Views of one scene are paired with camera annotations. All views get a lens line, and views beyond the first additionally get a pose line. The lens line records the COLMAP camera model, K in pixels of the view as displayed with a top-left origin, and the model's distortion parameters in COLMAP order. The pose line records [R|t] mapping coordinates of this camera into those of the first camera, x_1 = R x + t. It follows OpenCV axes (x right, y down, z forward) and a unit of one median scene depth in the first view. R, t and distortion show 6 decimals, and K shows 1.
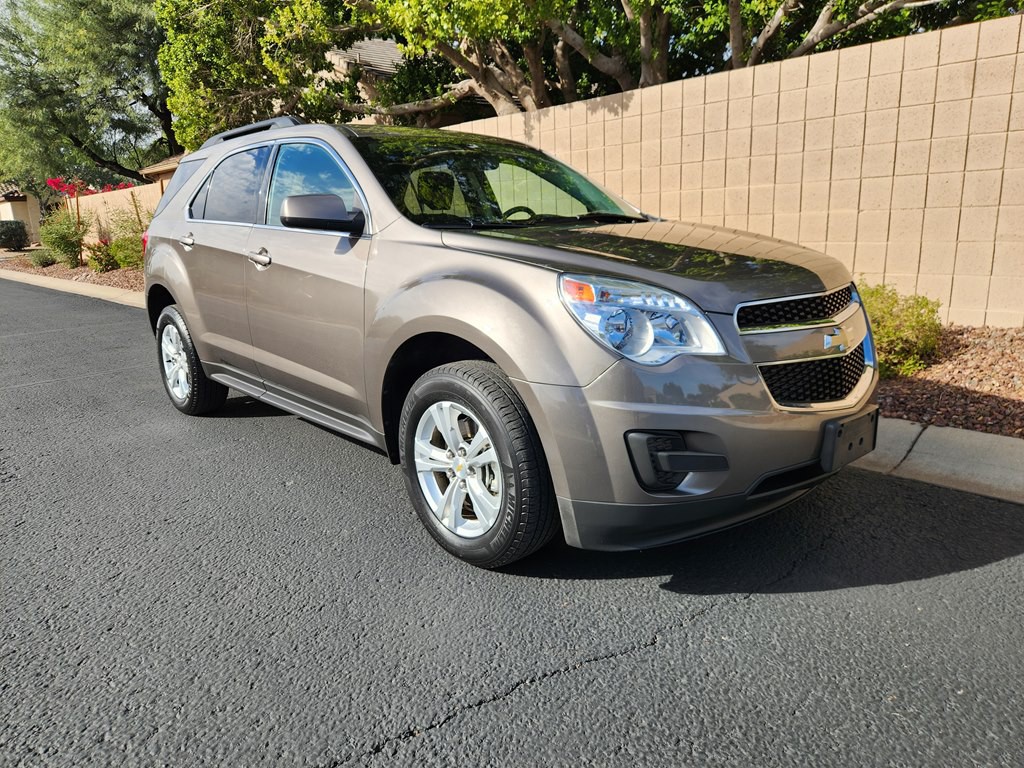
lens RADIAL K [[689.4, 0, 508.4], [0, 689.4, 380.2], [0, 0, 1]] dist [0.061552, -0.050559]
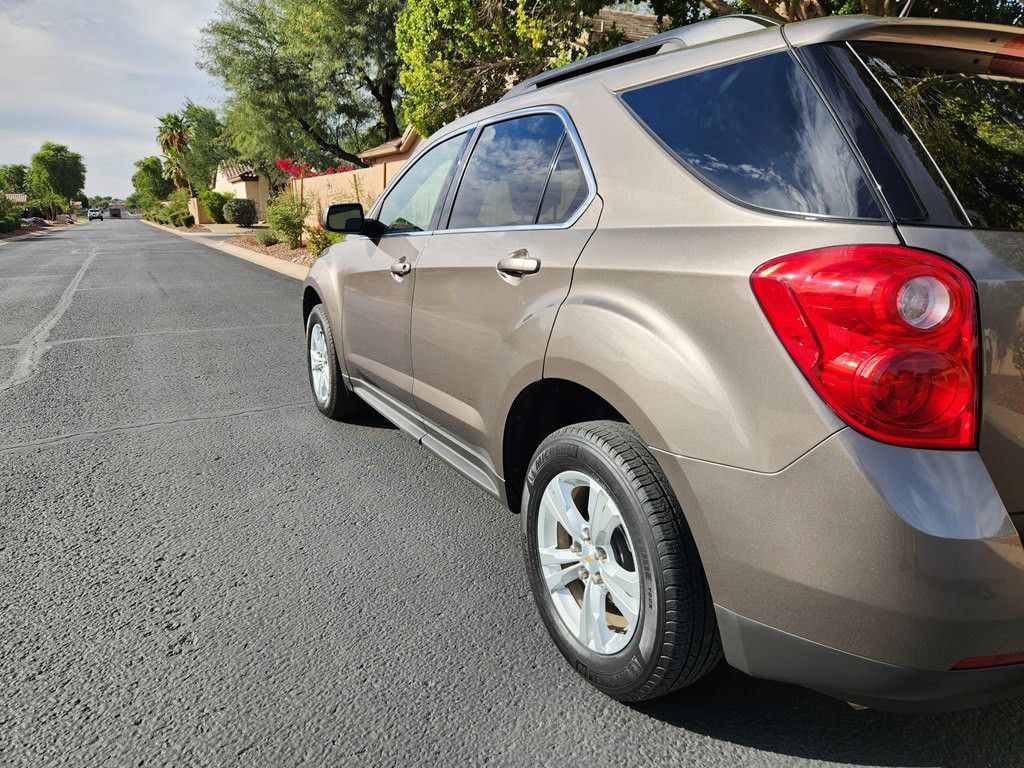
lens RADIAL K [[703.8, 0, 509.5], [0, 703.8, 386.3], [0, 0, 1]] dist [0.066991, -0.062283]
pose [[0.965858, 0.097815, -0.239899, -0.397931], [-0.093946, 0.995196, 0.027540, -0.152990], [0.241440, -0.004062, 0.970407, 0.594996]]
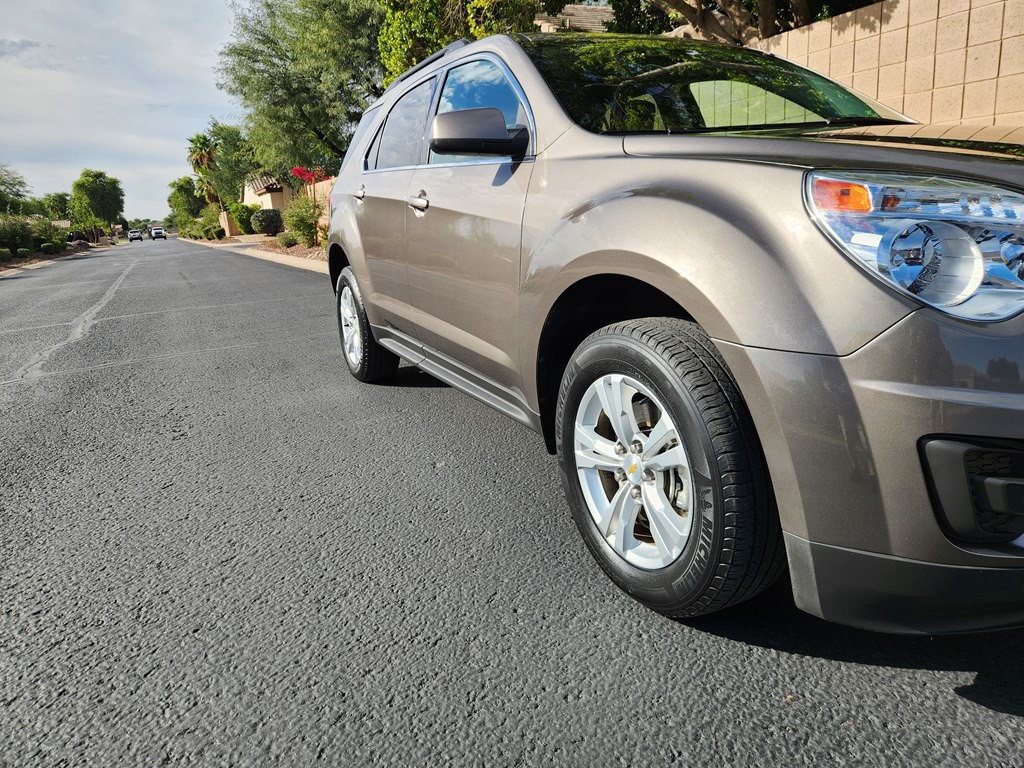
lens RADIAL K [[689.4, 0, 508.4], [0, 689.4, 380.2], [0, 0, 1]] dist [0.061552, -0.050559]
pose [[0.958225, 0.044786, -0.282488, 0.002772], [-0.037021, 0.998777, 0.032768, 0.014732], [0.283610, -0.020941, 0.958711, 0.238527]]
